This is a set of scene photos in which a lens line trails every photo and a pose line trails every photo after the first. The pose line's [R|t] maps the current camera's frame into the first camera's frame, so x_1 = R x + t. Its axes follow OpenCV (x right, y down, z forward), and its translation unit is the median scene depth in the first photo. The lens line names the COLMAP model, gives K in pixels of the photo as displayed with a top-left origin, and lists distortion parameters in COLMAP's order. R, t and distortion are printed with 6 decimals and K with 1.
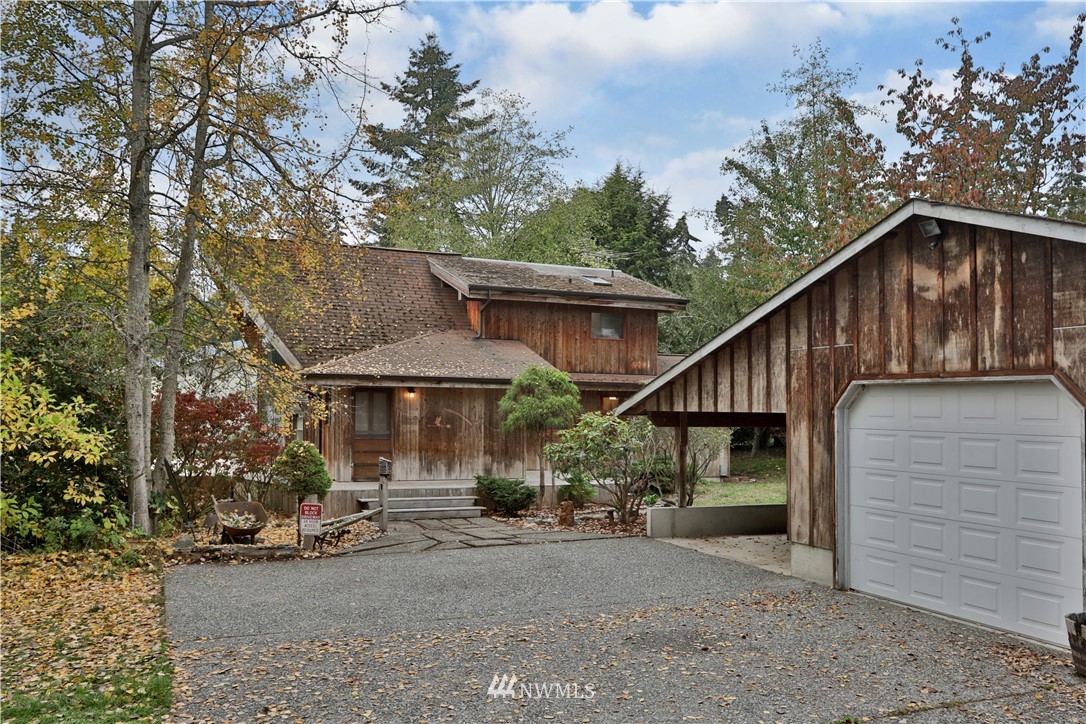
lens RADIAL K [[864.6, 0, 543.0], [0, 864.6, 362.0], [0, 0, 1]] dist [-0.040374, 0.003018]
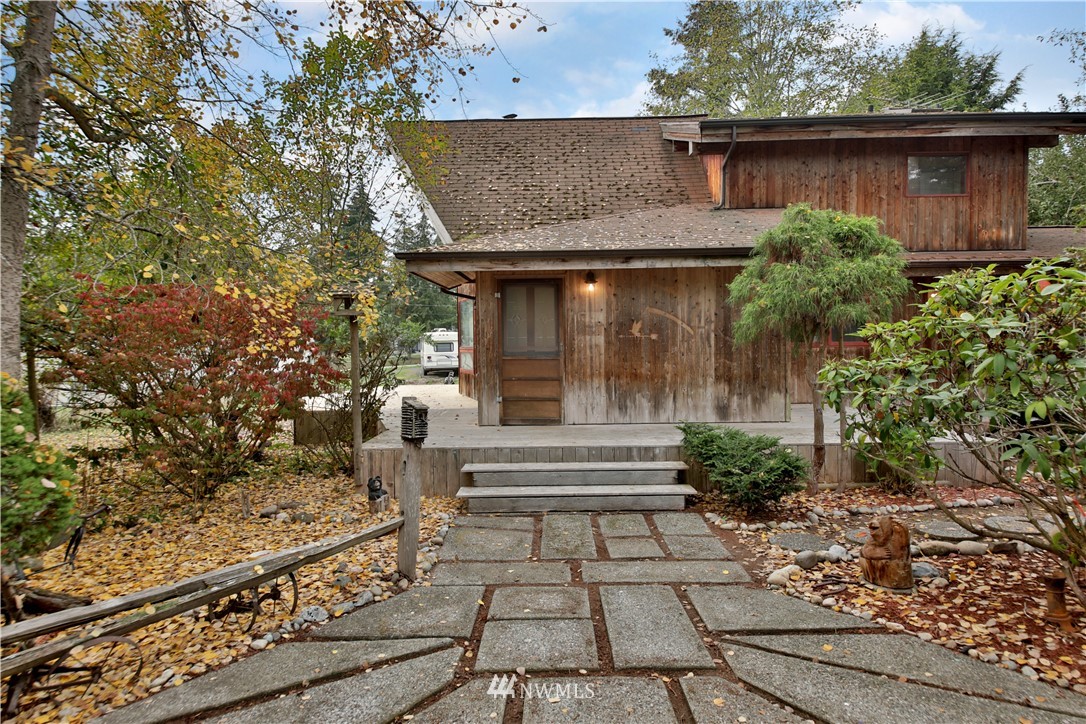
lens RADIAL K [[690.1, 0, 543.7], [0, 690.1, 383.5], [0, 0, 1]] dist [0.076707, -0.080925]
pose [[0.926274, -0.001875, -0.376847, 0.003257], [0.046818, 0.992813, 0.110137, 0.050434], [0.373932, -0.119660, 0.919704, 0.522708]]
